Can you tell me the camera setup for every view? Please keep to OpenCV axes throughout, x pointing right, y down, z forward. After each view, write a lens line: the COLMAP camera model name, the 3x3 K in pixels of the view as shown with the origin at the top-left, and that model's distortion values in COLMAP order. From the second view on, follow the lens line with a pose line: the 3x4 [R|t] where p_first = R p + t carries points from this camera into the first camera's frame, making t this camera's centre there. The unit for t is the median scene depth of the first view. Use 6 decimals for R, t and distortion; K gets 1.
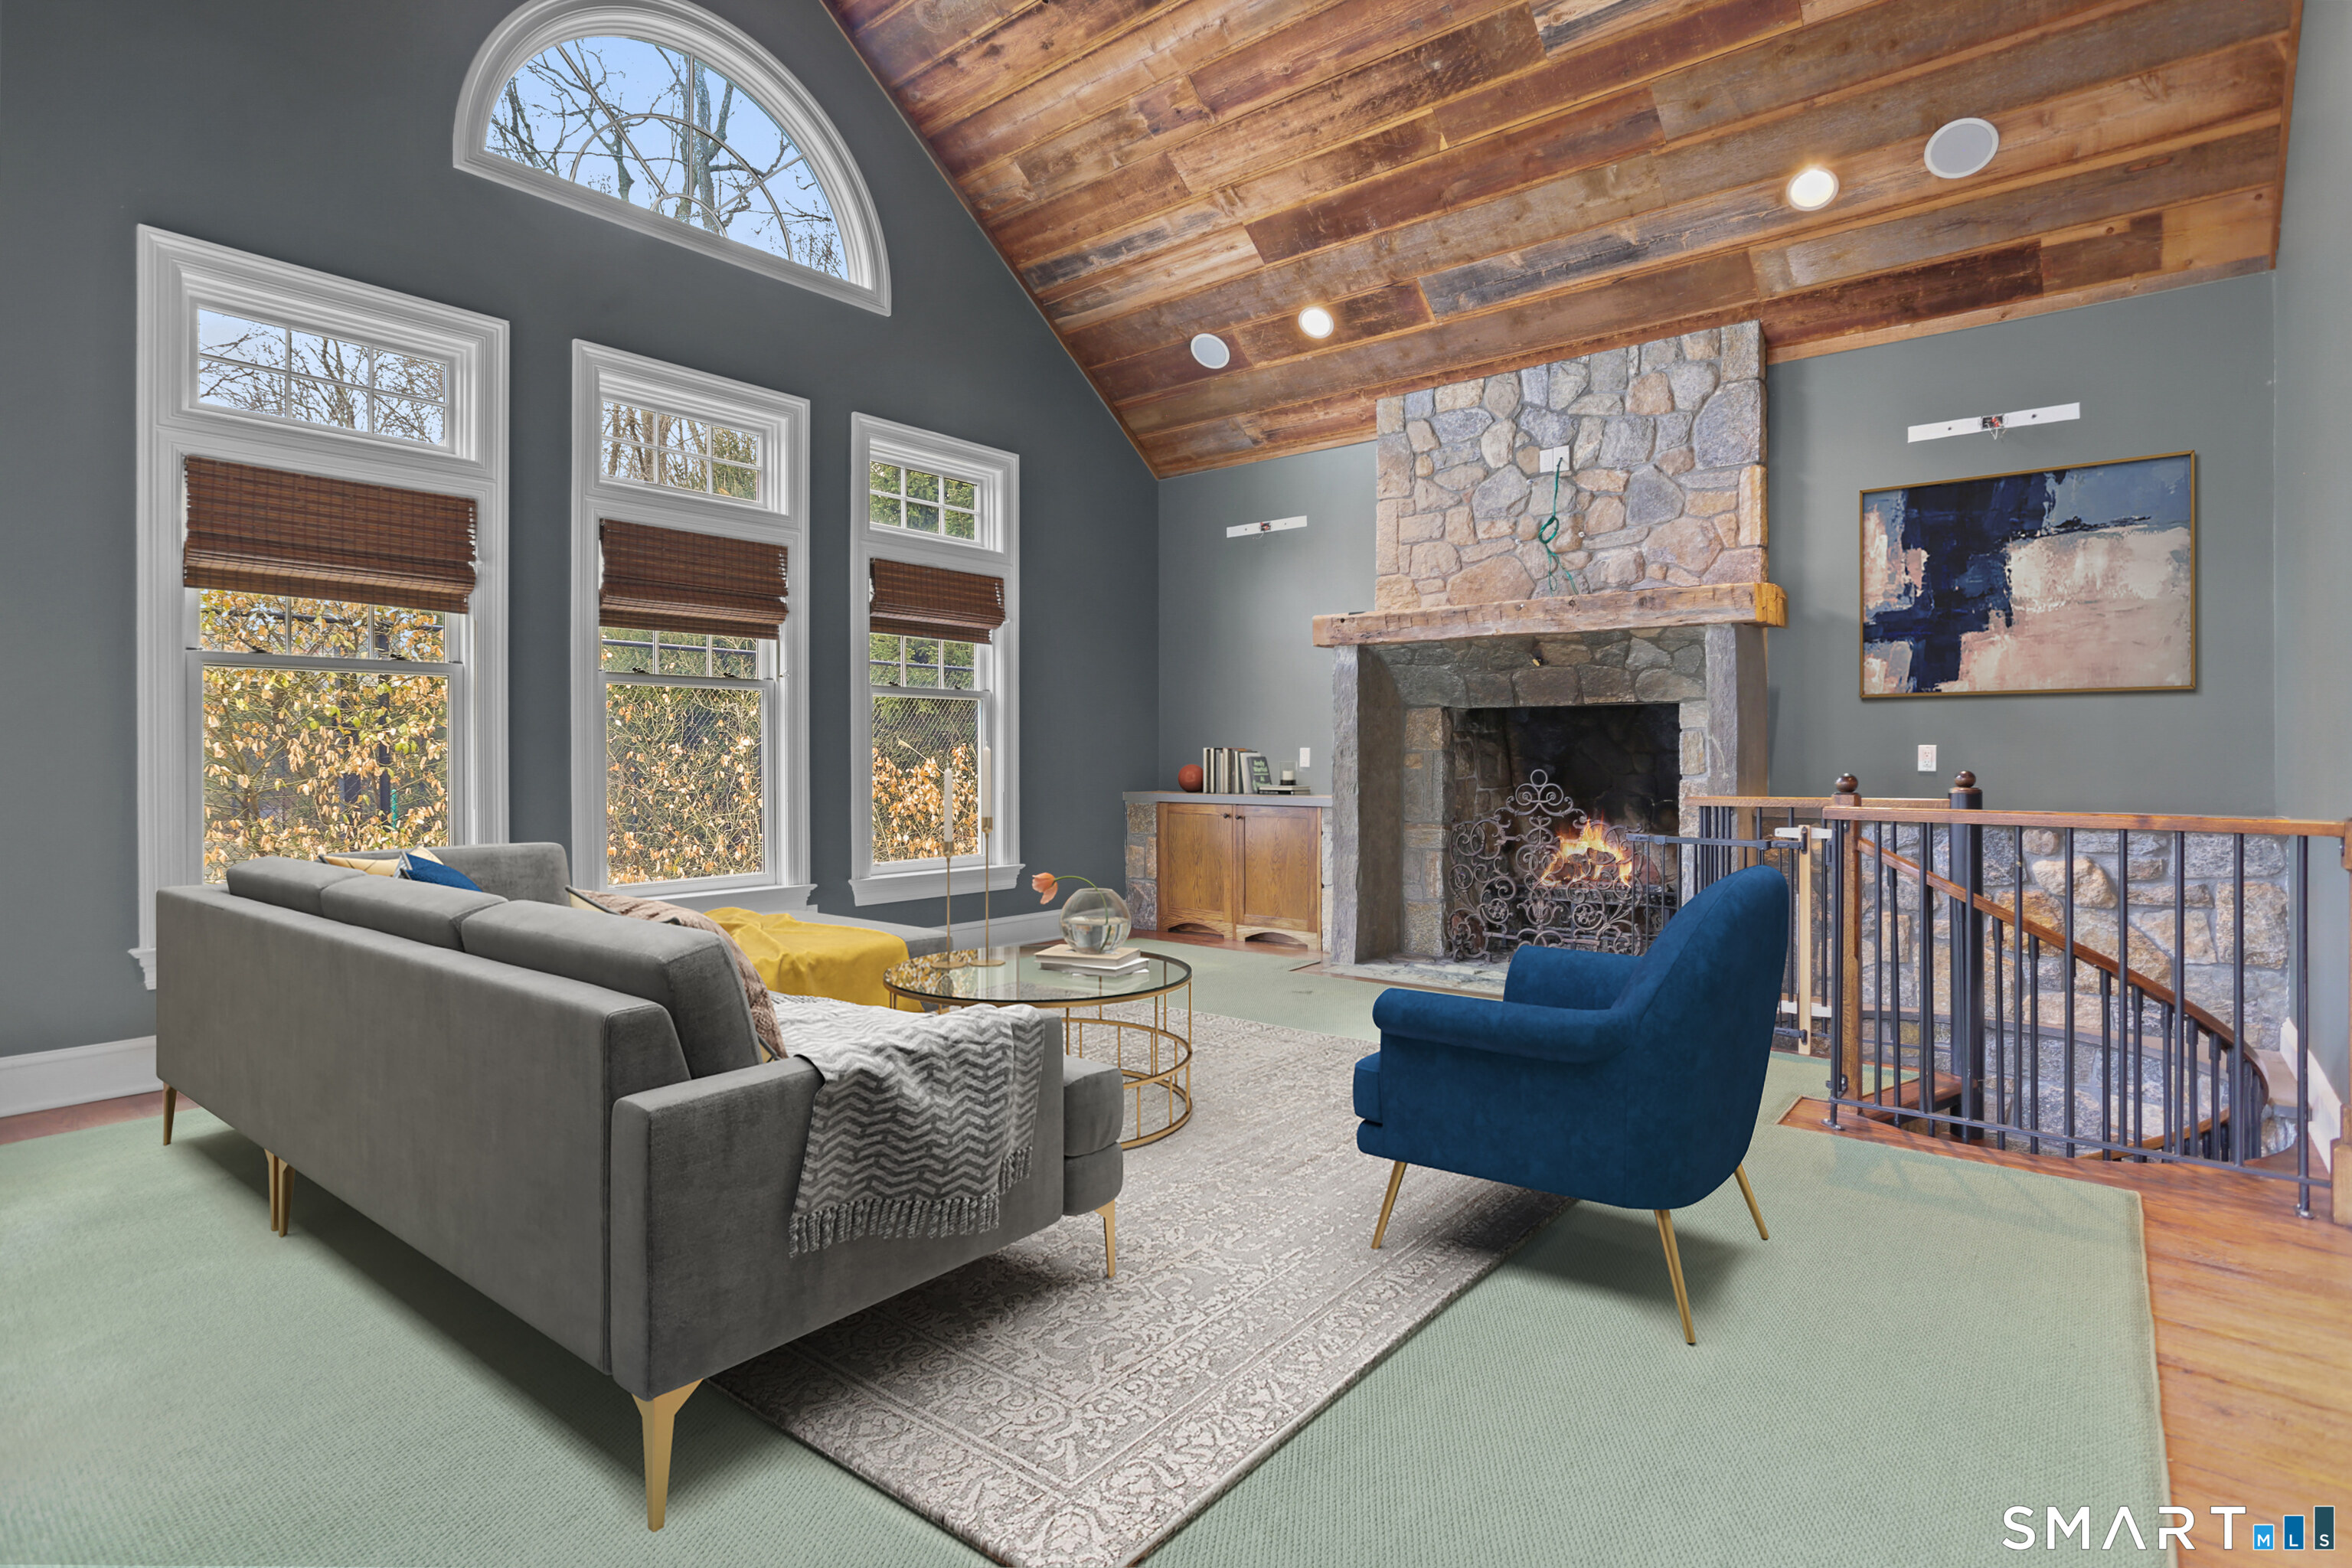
lens RADIAL K [[1209.7, 0, 1174.8], [0, 1209.7, 756.9], [0, 0, 1]] dist [-0.001068, -0.000075]
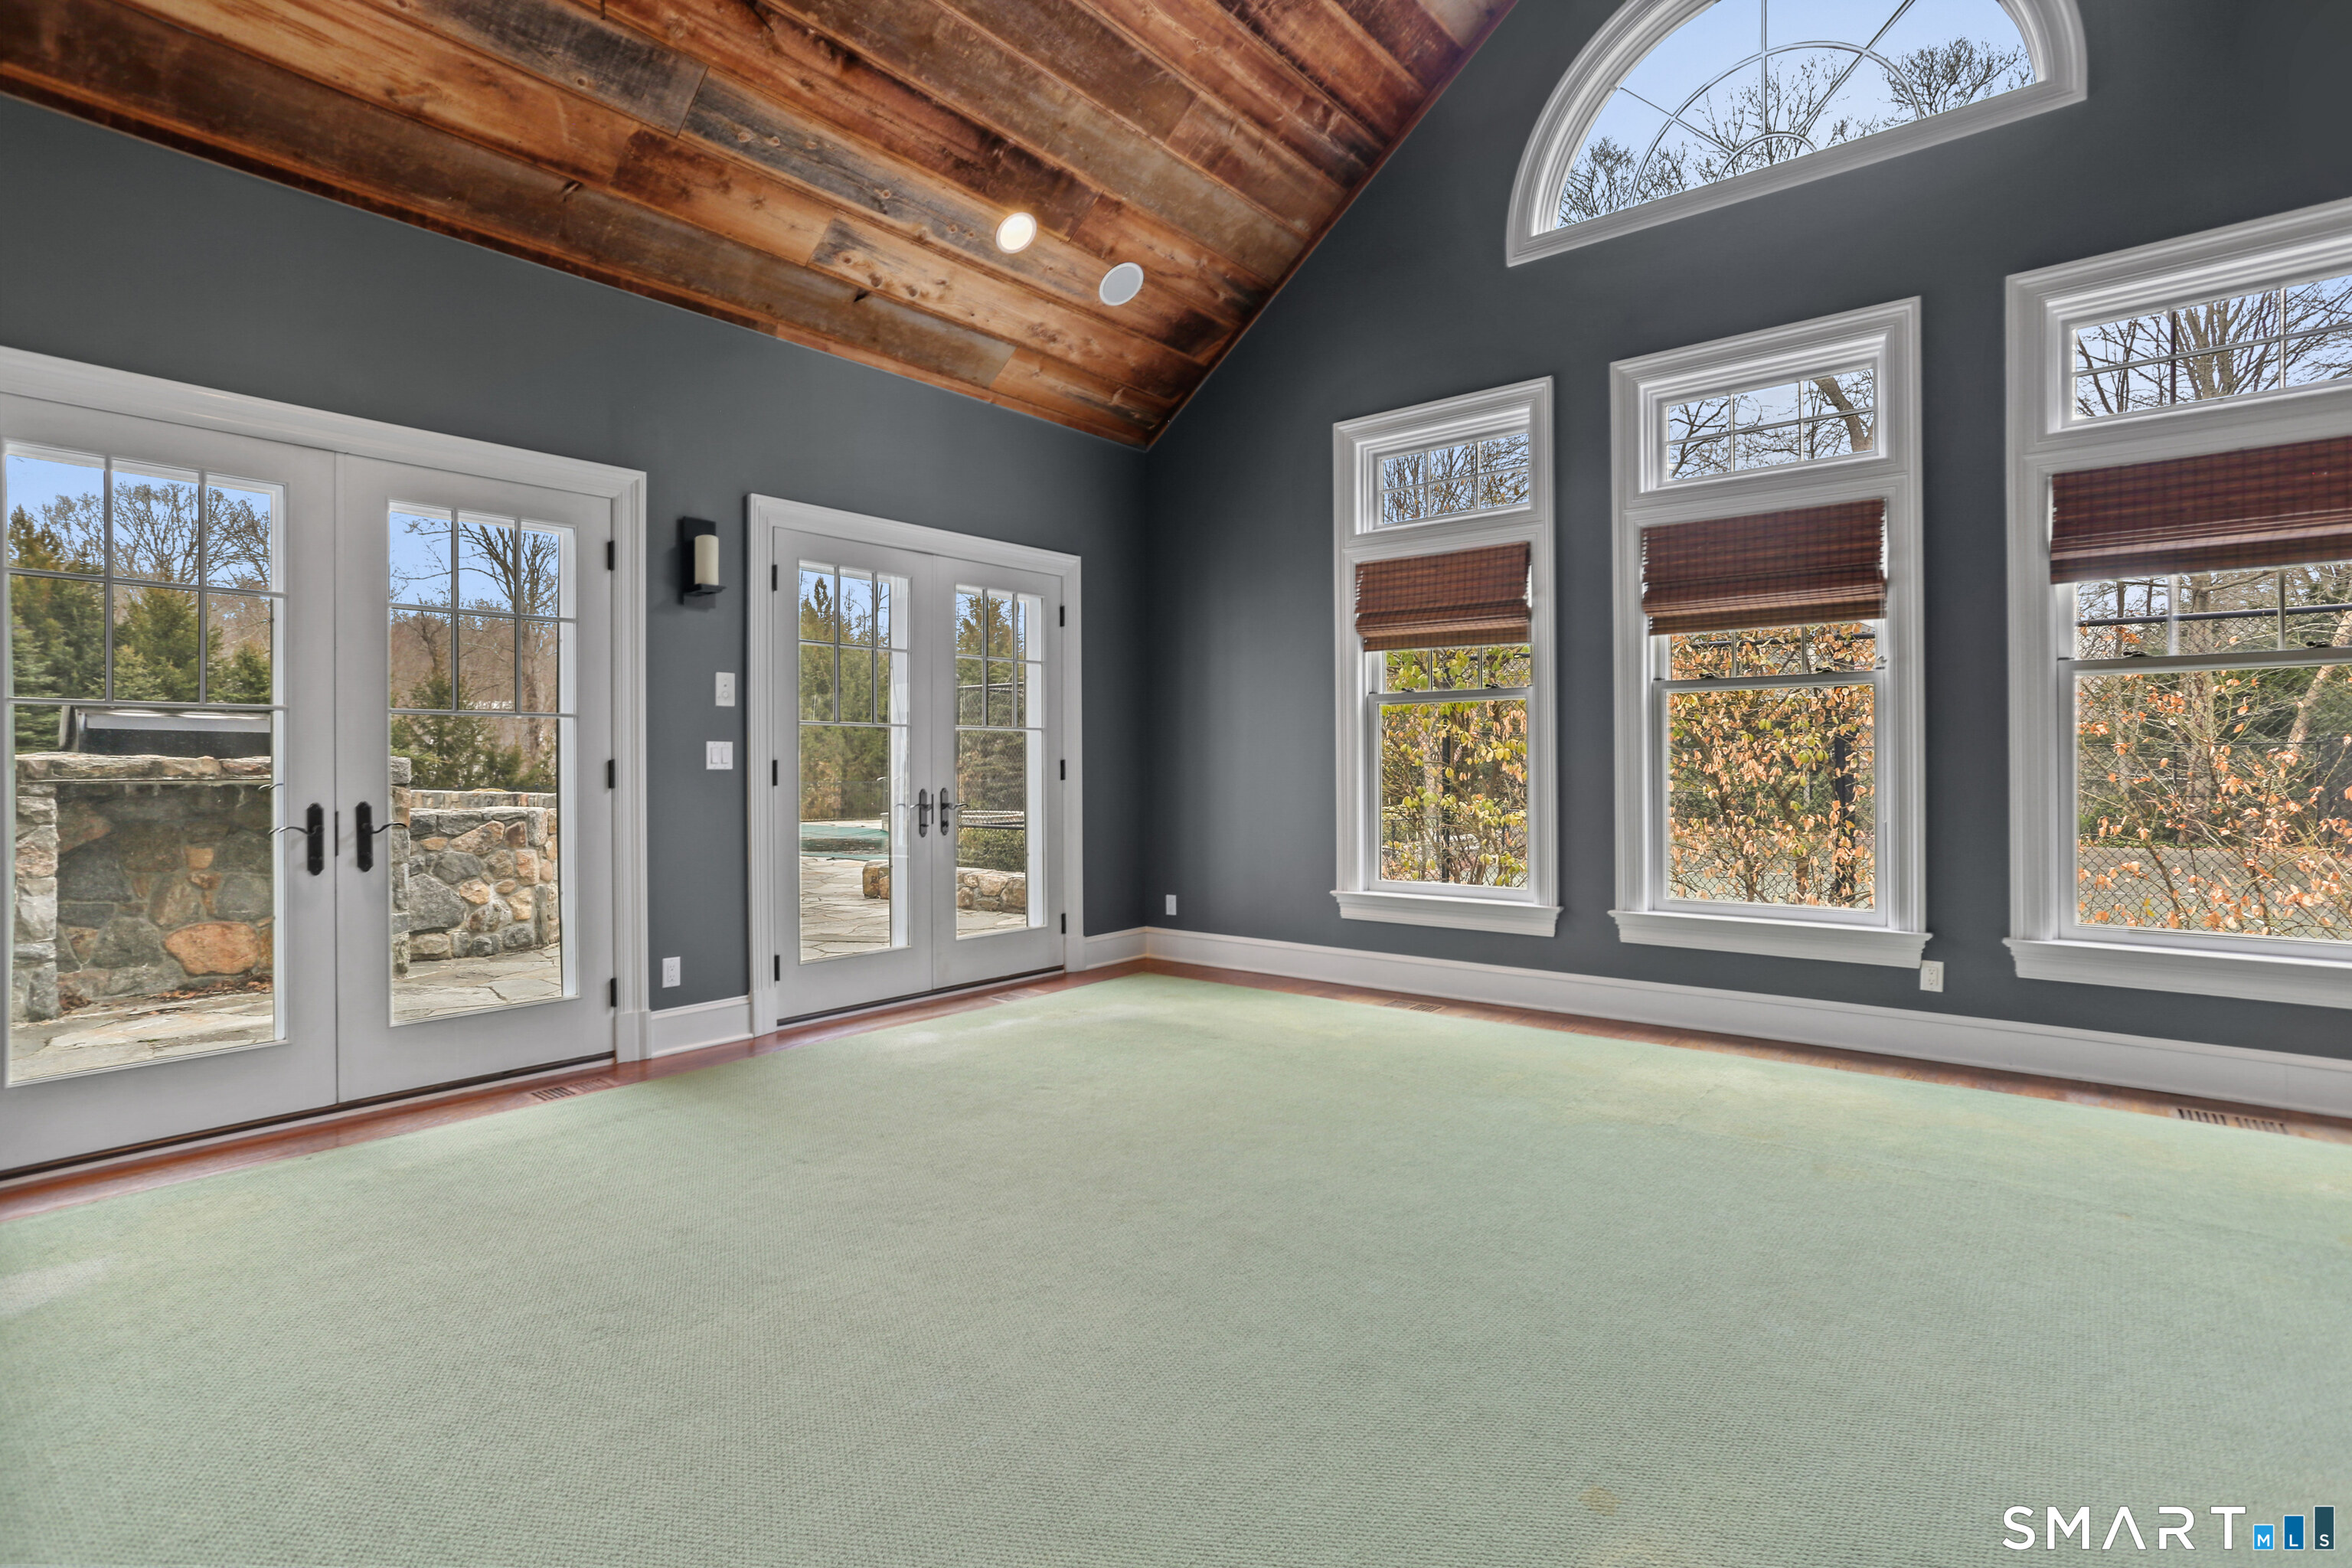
lens RADIAL K [[1147.3, 0, 1176.0], [0, 1147.3, 784.0], [0, 0, 1]] dist [0.001695, 0.000447]
pose [[-0.003842, 0.018511, -0.999821, 0.476375], [-0.000569, 0.999828, 0.018513, -0.002055], [0.999992, 0.000640, -0.003831, 0.603514]]
